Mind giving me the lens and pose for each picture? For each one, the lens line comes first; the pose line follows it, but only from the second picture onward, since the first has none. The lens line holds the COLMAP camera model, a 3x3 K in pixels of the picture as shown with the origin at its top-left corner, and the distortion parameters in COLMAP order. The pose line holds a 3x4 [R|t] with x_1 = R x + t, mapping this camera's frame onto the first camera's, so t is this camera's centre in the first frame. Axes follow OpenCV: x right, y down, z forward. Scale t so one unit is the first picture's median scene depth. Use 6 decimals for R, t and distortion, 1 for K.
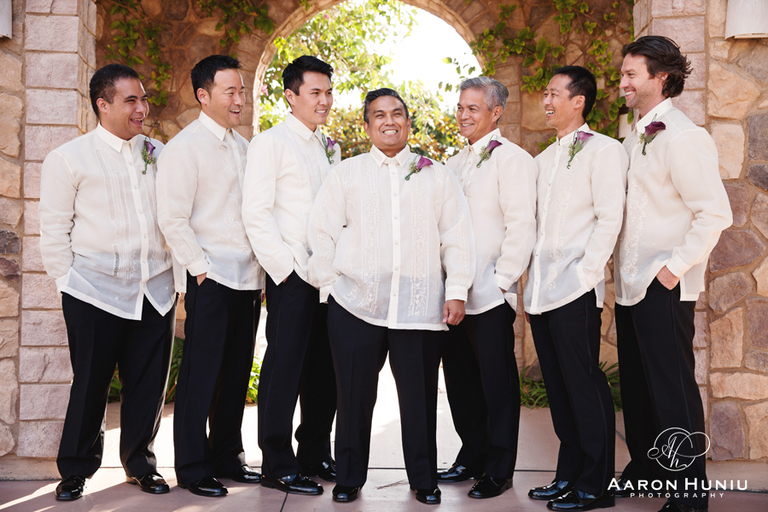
lens RADIAL K [[918.1, 0, 383.3], [0, 918.1, 255.3], [0, 0, 1]] dist [0.105211, 0.000000]
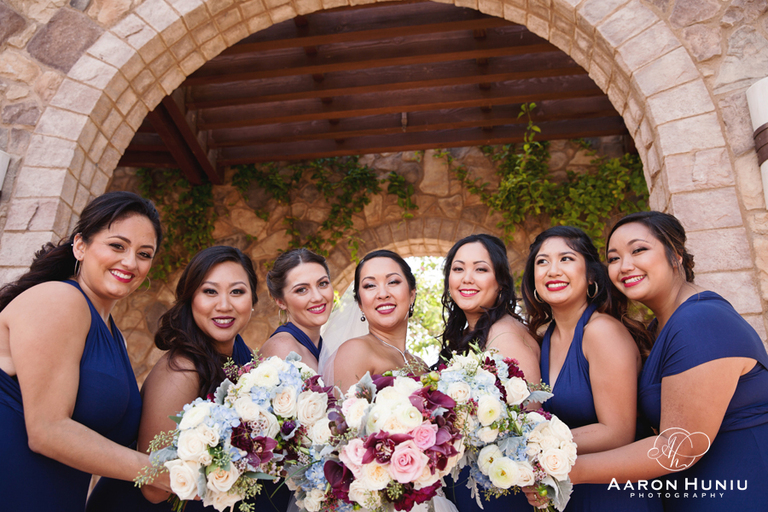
lens RADIAL K [[676.7, 0, 379.5], [0, 676.7, 254.8], [0, 0, 1]] dist [-0.043950, 0.087548]
pose [[0.986160, -0.050993, -0.157760, 0.073622], [-0.006947, 0.937982, -0.346614, 0.005838], [0.165651, 0.342913, 0.924646, 0.248257]]
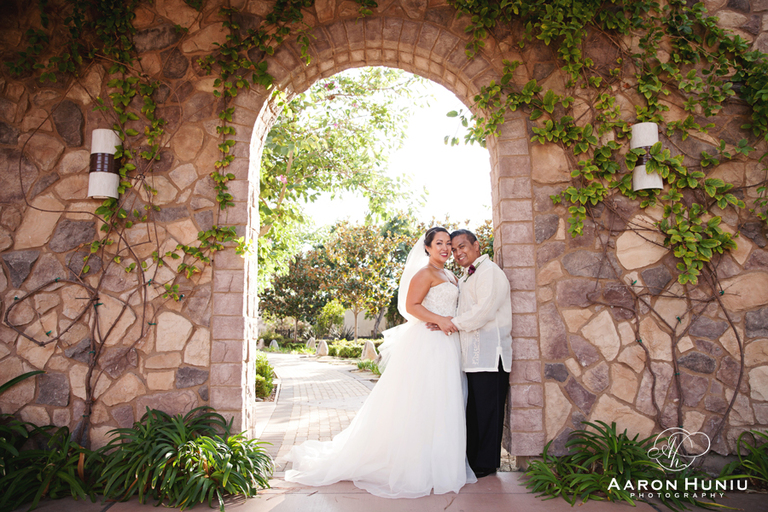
lens RADIAL K [[529.9, 0, 388.2], [0, 529.9, 257.5], [0, 0, 1]] dist [-0.098193, 0.063505]
pose [[0.999790, -0.006414, 0.019444, -0.009036], [0.008552, 0.993681, -0.111918, -0.000985], [-0.018603, 0.112061, 0.993527, 0.475706]]
